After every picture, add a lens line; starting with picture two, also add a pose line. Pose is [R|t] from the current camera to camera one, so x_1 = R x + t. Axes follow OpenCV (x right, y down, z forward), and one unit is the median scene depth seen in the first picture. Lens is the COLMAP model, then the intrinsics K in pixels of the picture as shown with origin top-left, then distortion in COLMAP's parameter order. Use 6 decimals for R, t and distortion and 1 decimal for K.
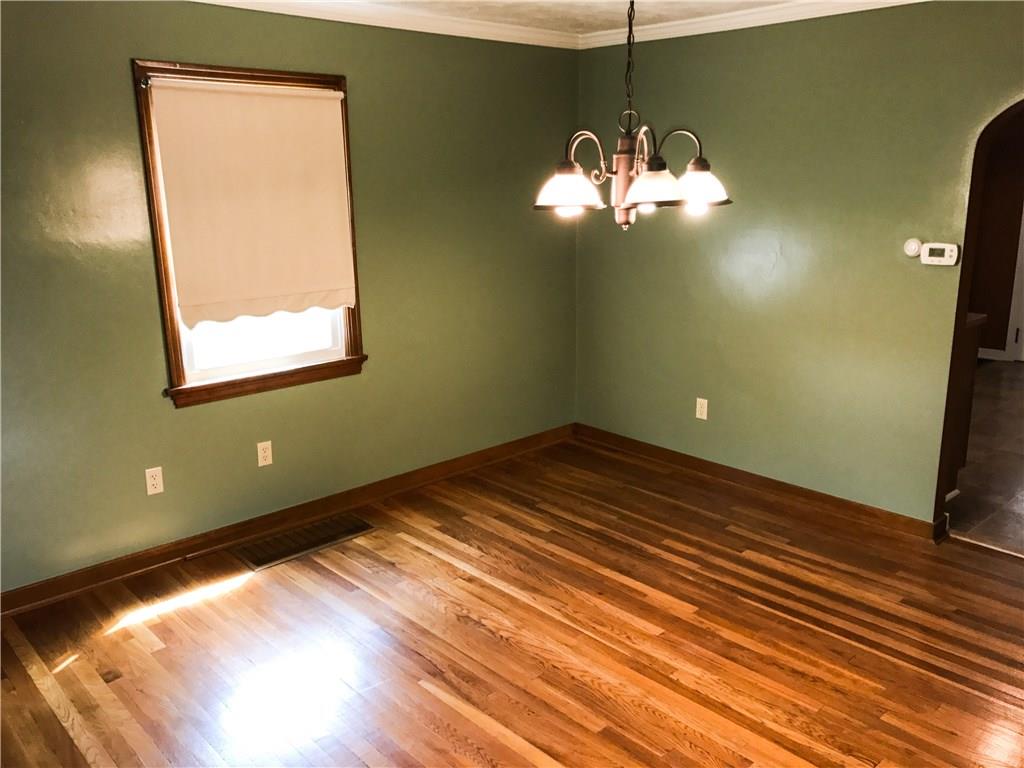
lens RADIAL K [[845.1, 0, 514.4], [0, 845.1, 380.1], [0, 0, 1]] dist [0.037084, -0.040482]
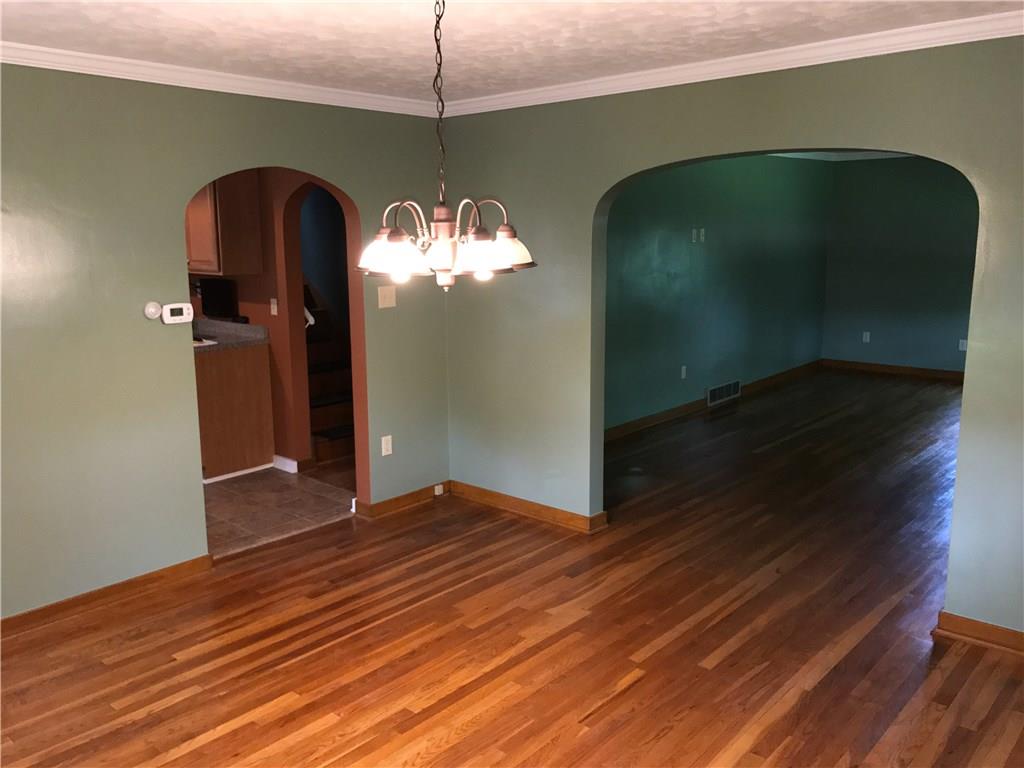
lens RADIAL K [[845.1, 0, 515.9], [0, 845.1, 386.3], [0, 0, 1]] dist [0.037084, -0.040482]
pose [[-0.137918, -0.159979, 0.977438, -0.695527], [0.224240, 0.956200, 0.188144, -0.180952], [-0.964725, 0.245129, -0.096003, 0.772035]]
